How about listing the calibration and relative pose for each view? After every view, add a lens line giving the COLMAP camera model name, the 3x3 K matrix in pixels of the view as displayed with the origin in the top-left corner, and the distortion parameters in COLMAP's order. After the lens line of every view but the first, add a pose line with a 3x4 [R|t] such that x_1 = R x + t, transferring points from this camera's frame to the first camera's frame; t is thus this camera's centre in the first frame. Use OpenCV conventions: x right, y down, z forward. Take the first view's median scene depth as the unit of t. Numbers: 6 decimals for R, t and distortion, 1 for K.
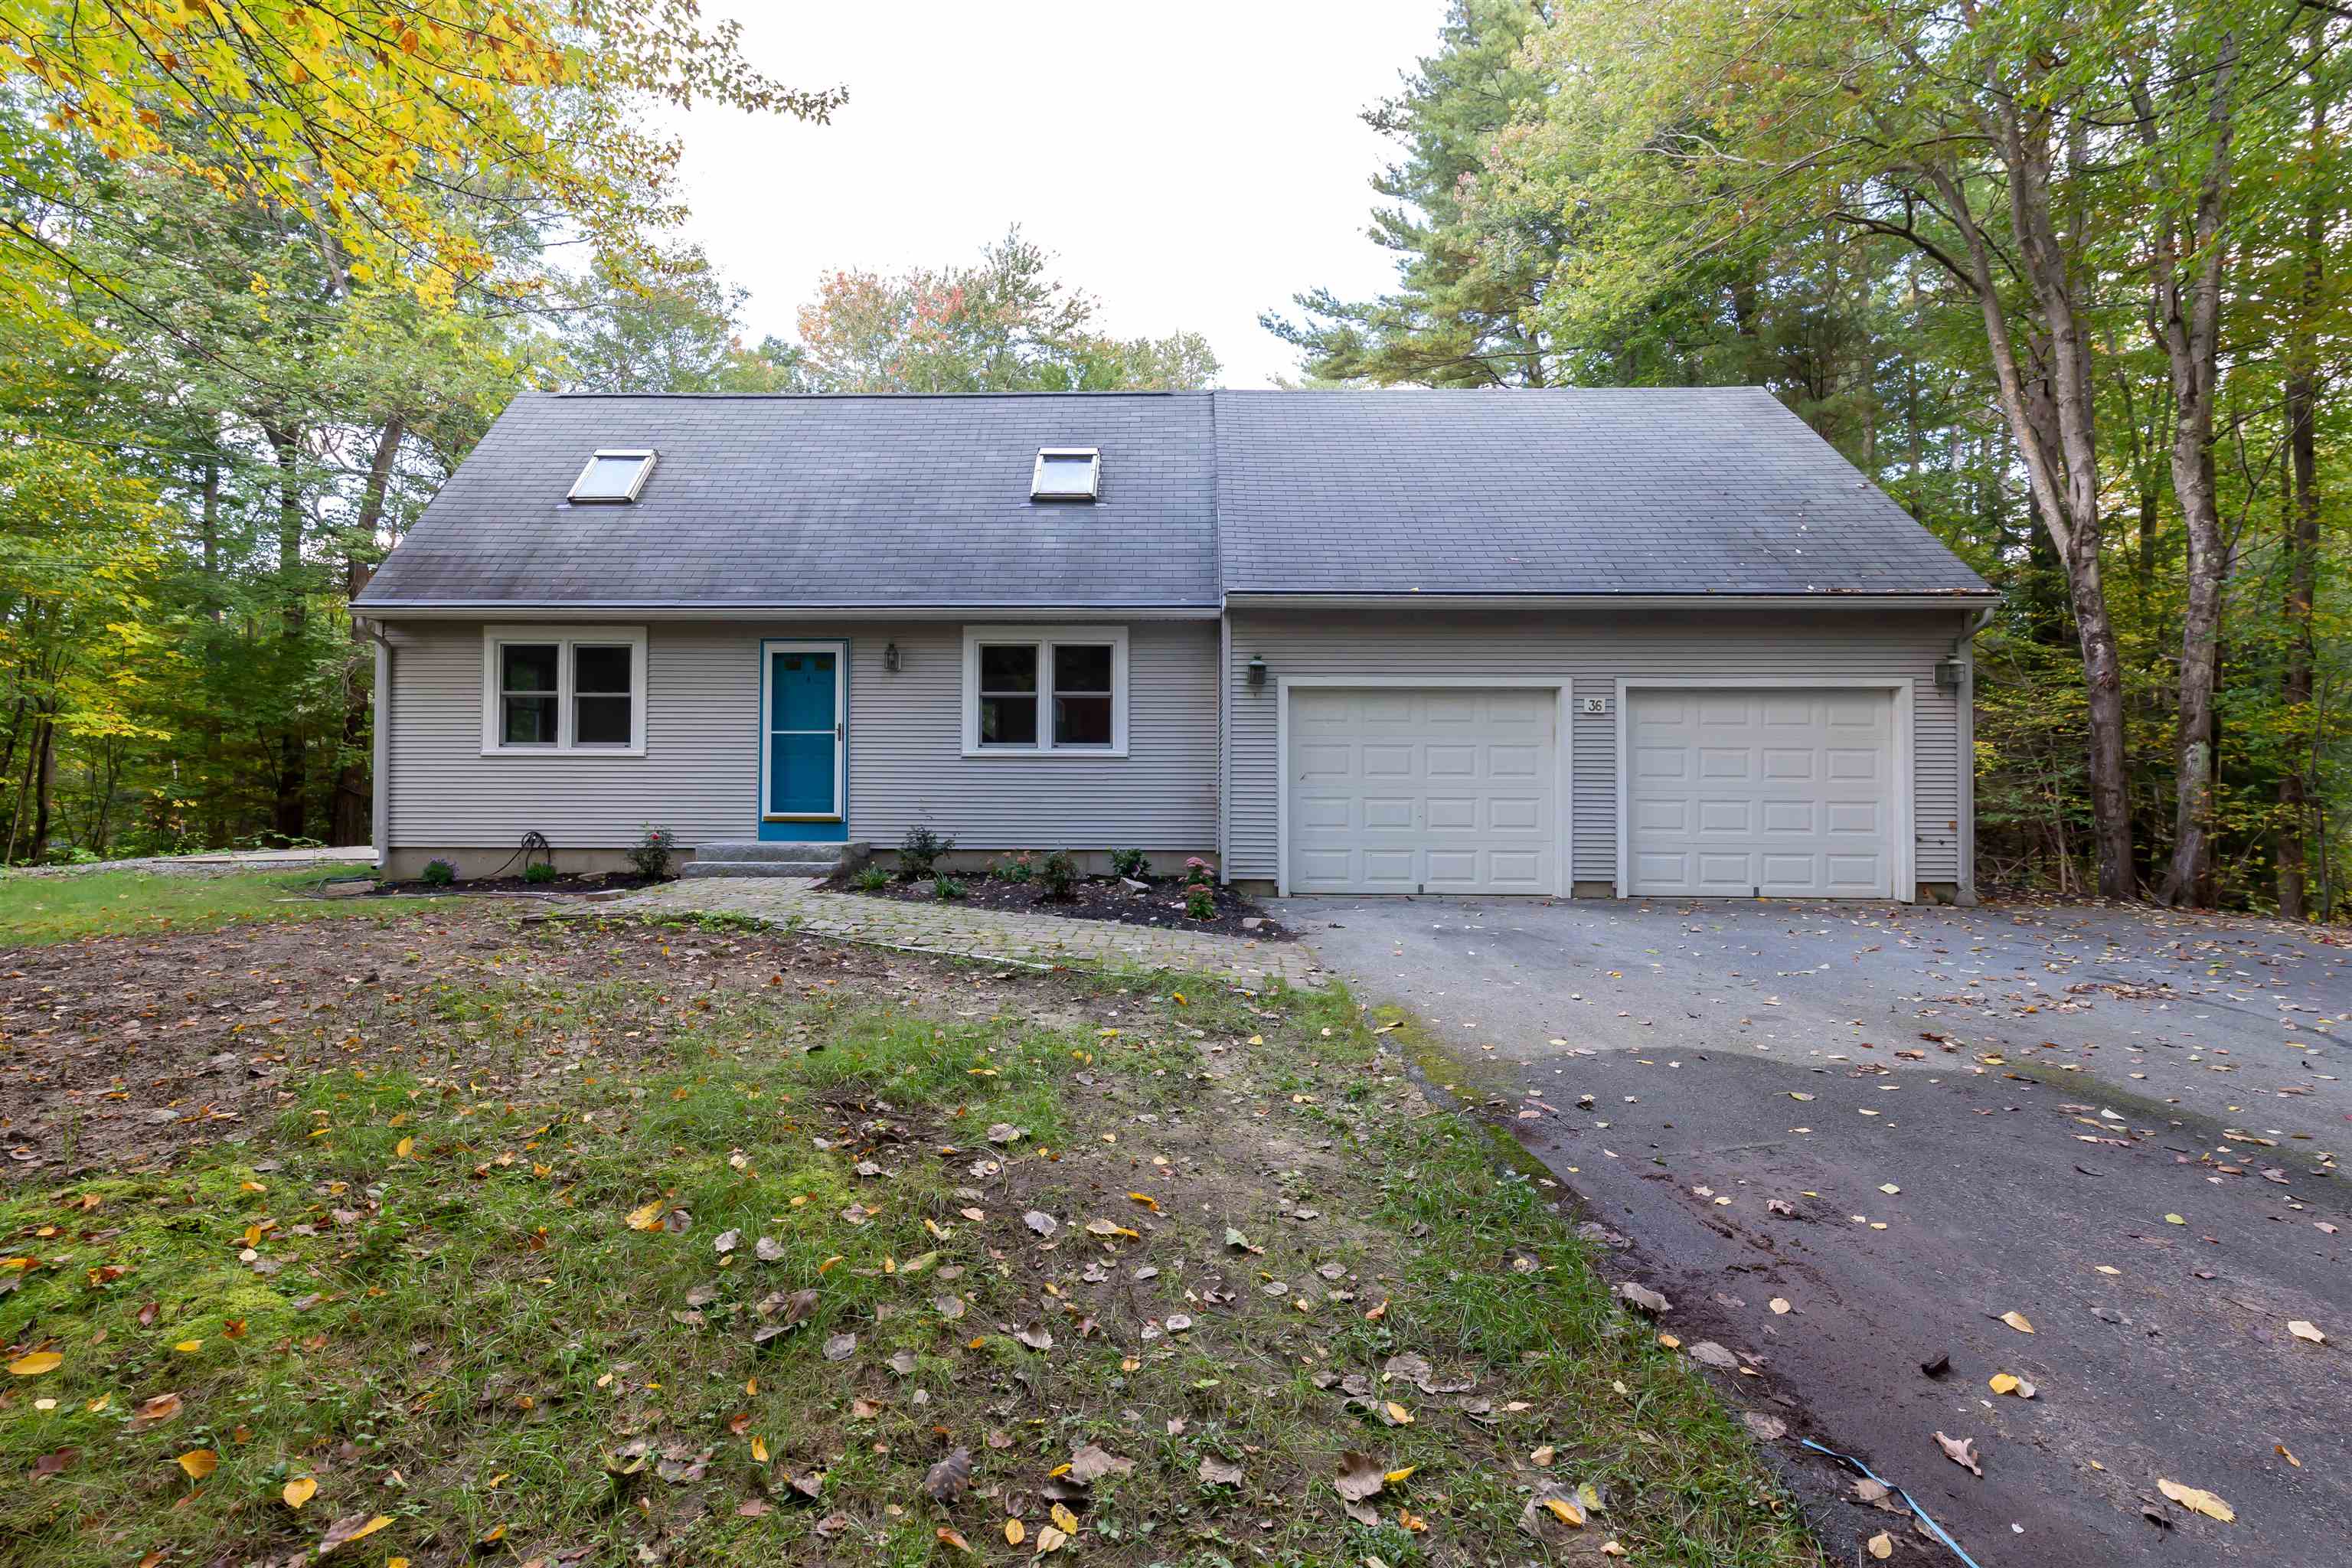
lens RADIAL K [[1034.0, 0, 1174.6], [0, 1034.0, 775.6], [0, 0, 1]] dist [0.001181, 0.000360]
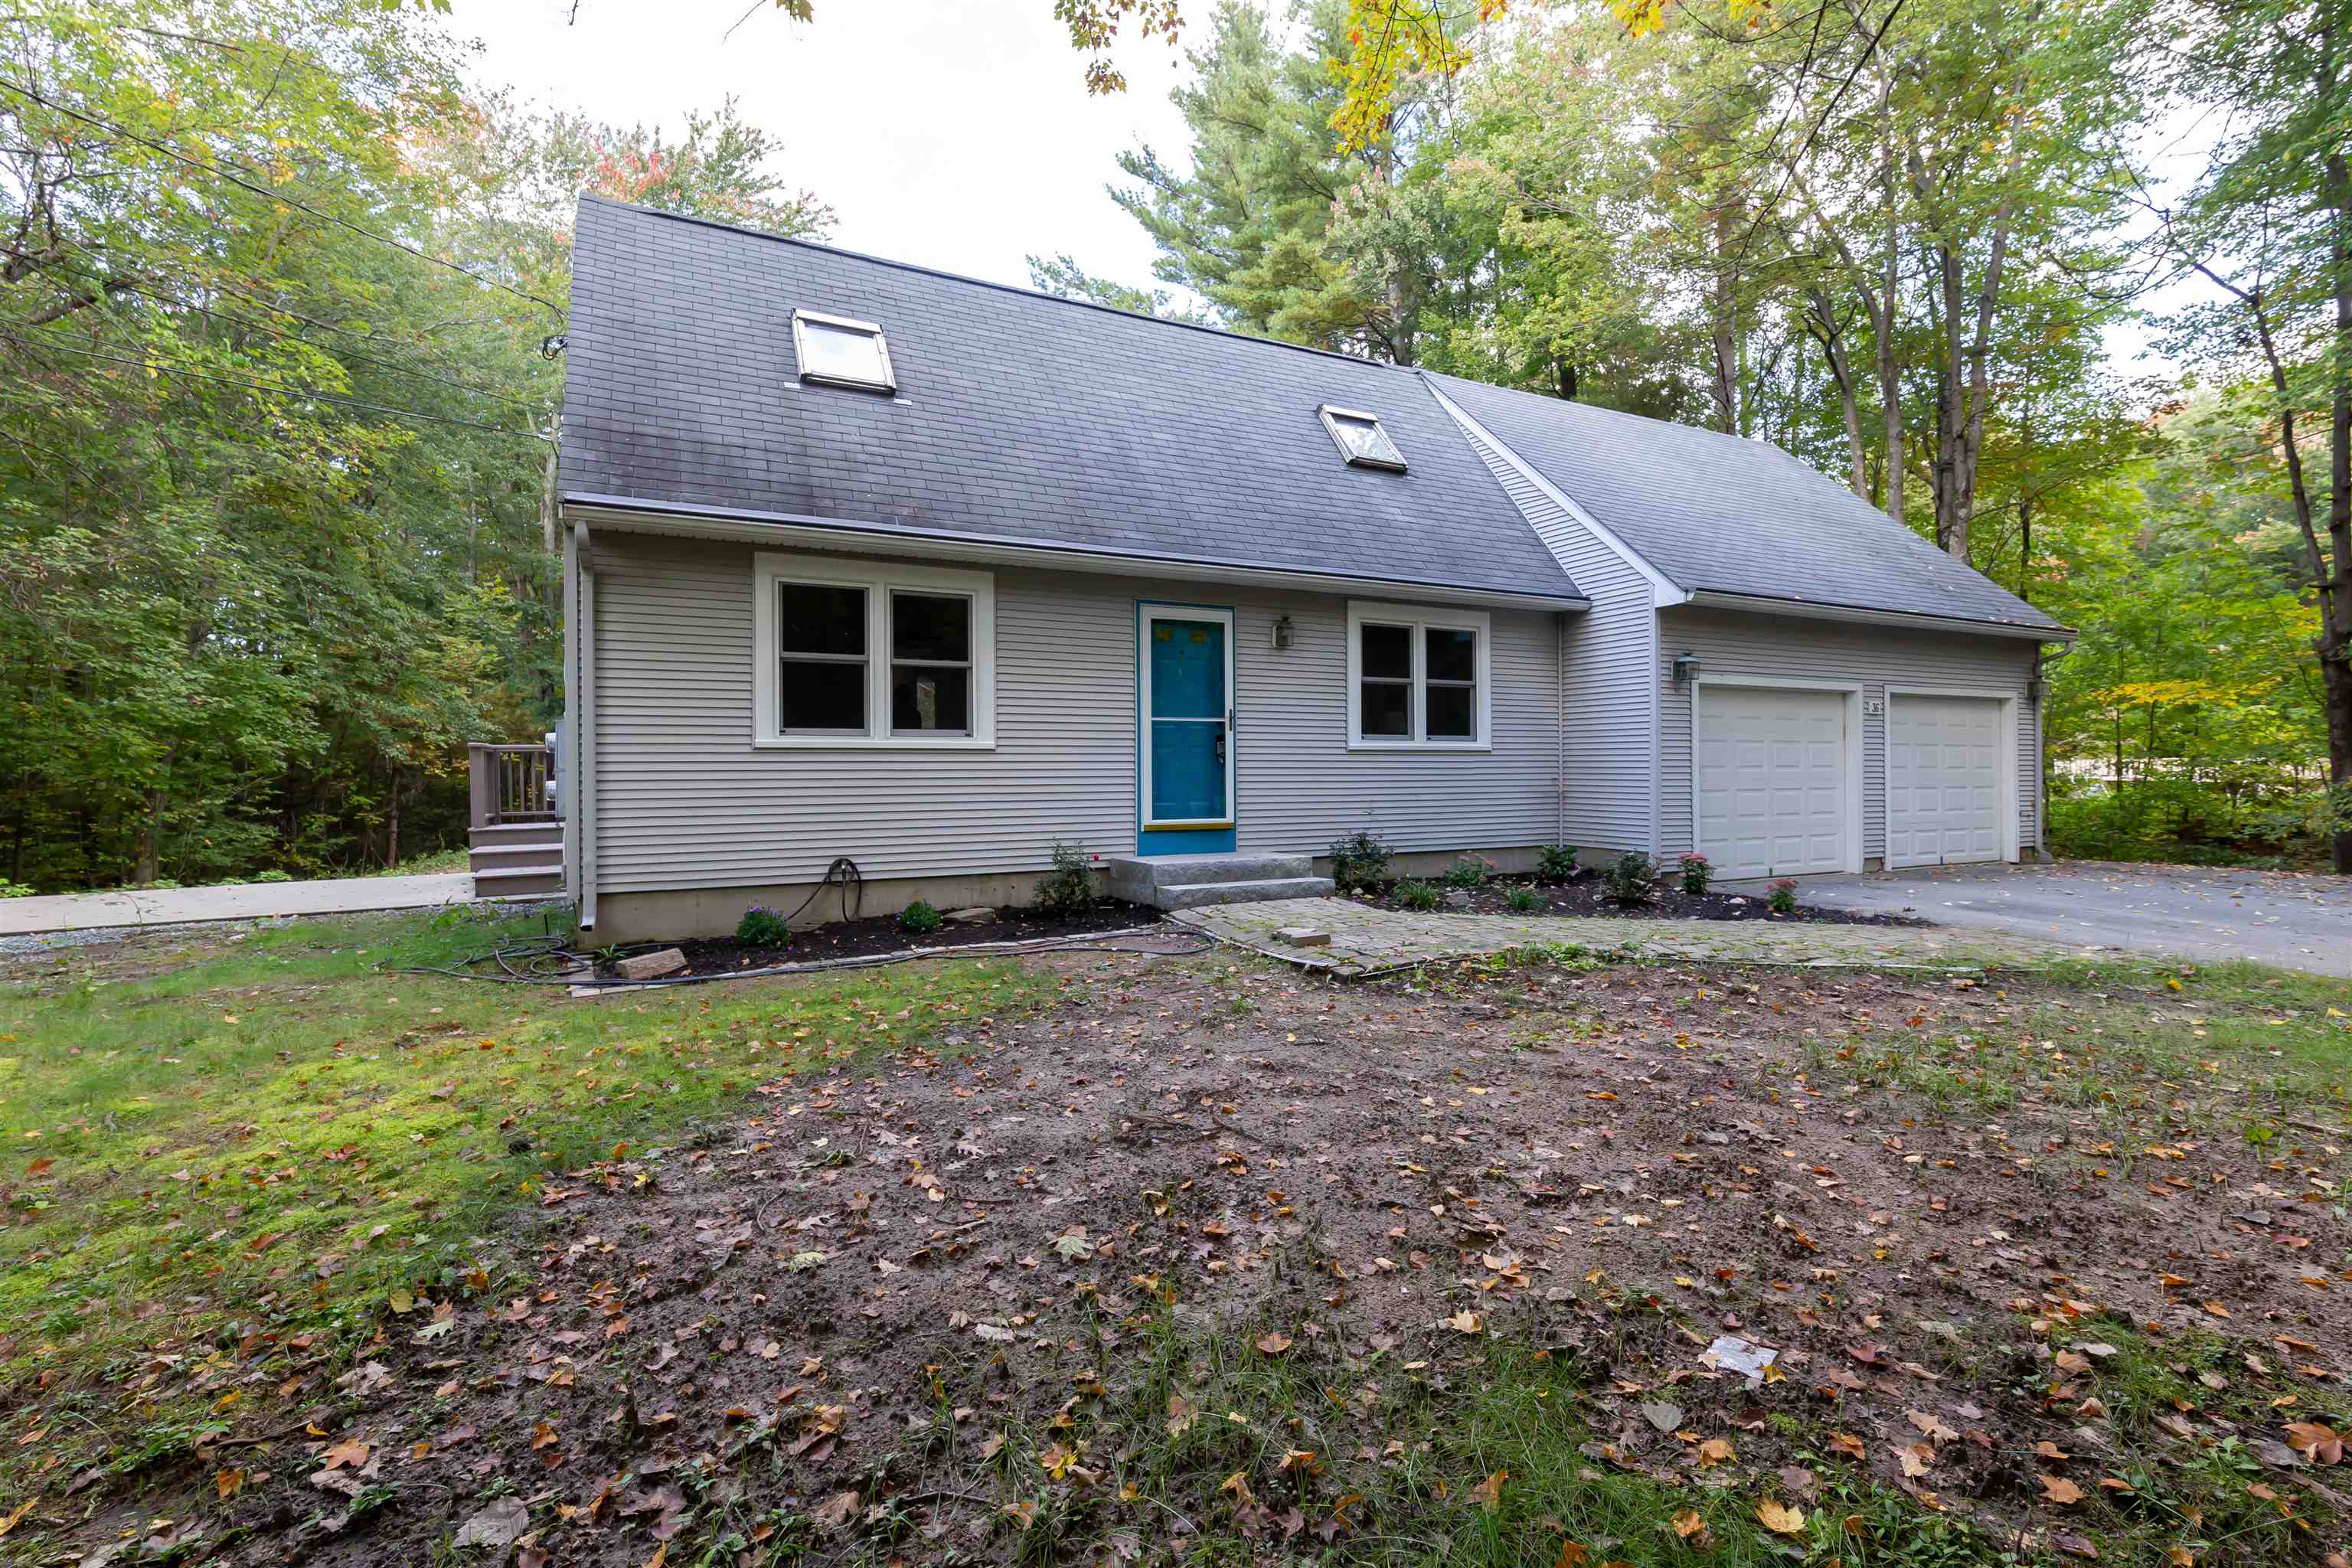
lens RADIAL K [[1034.0, 0, 1180.4], [0, 1034.0, 771.1], [0, 0, 1]] dist [0.001181, 0.000360]
pose [[0.888648, -0.009386, 0.458493, -0.735139], [0.001263, 0.999837, 0.018021, -0.016056], [-0.458587, -0.015436, 0.888515, 0.282546]]
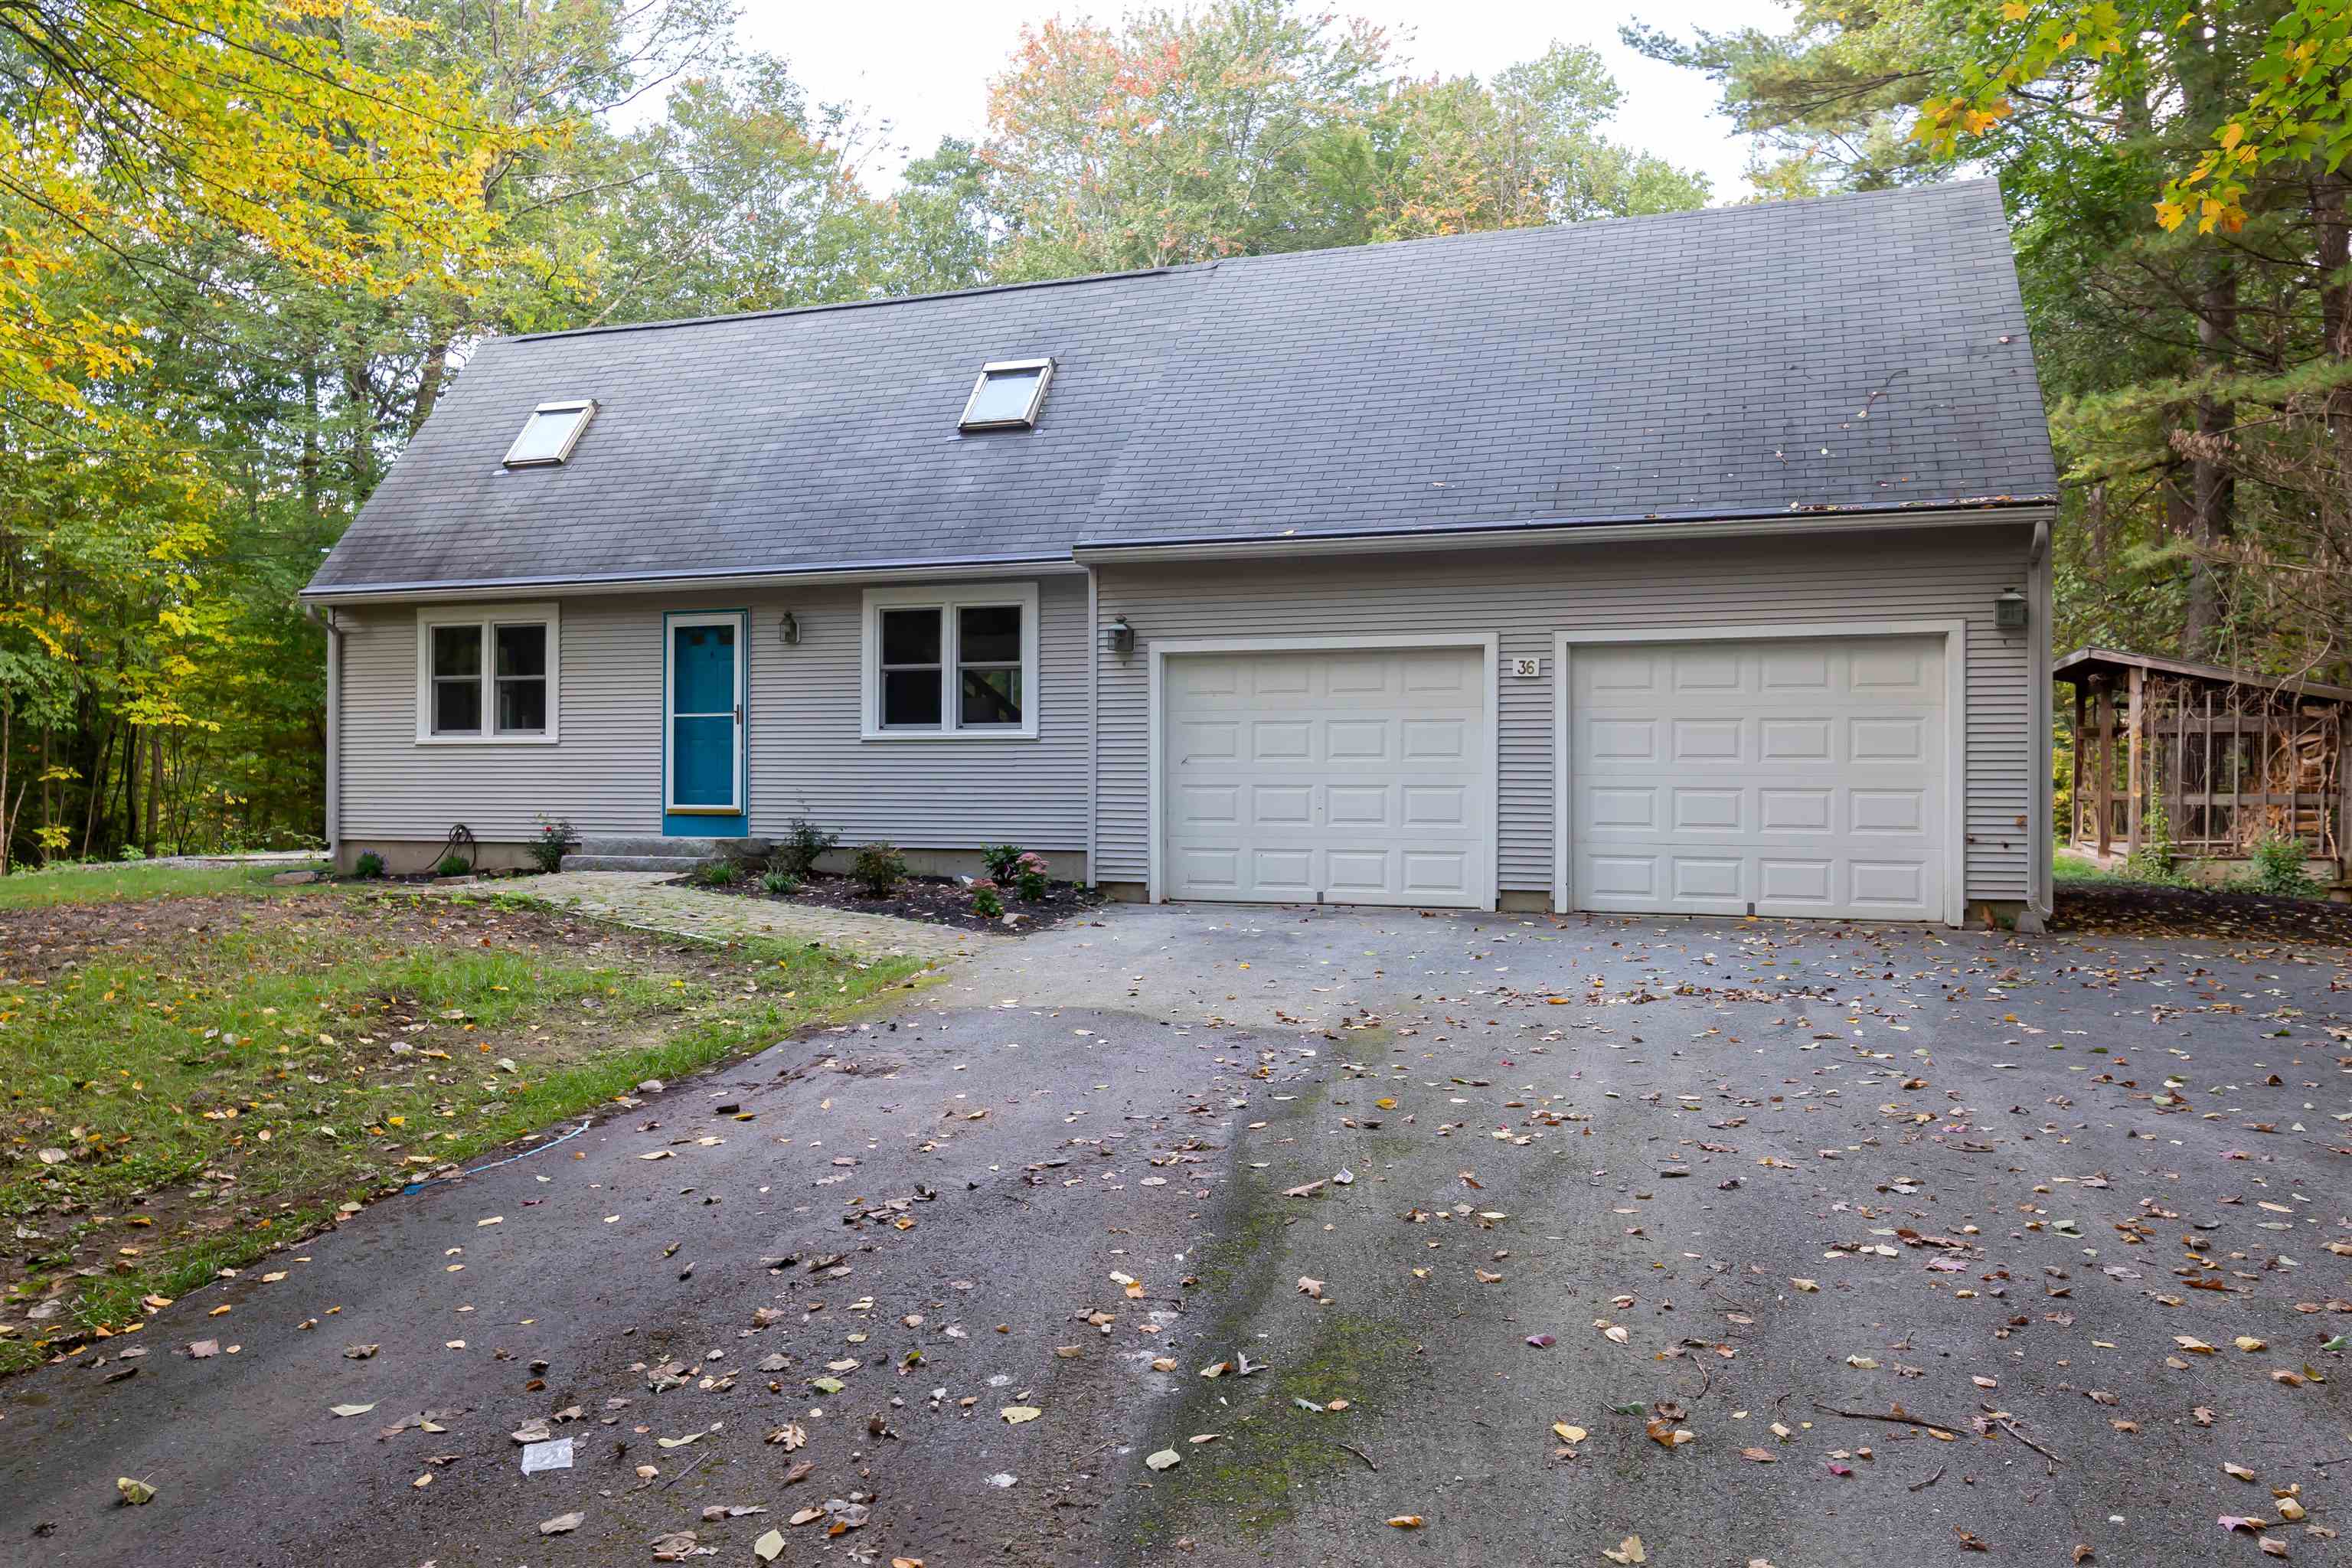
lens RADIAL K [[1773.6, 0, 1175.3], [0, 1773.6, 780.9], [0, 0, 1]] dist [-0.007854, 0.001758]
pose [[0.946185, -0.003017, -0.323613, 0.522582], [0.005517, 0.999962, 0.006808, 0.006857], [0.323580, -0.008226, 0.946165, -0.319695]]
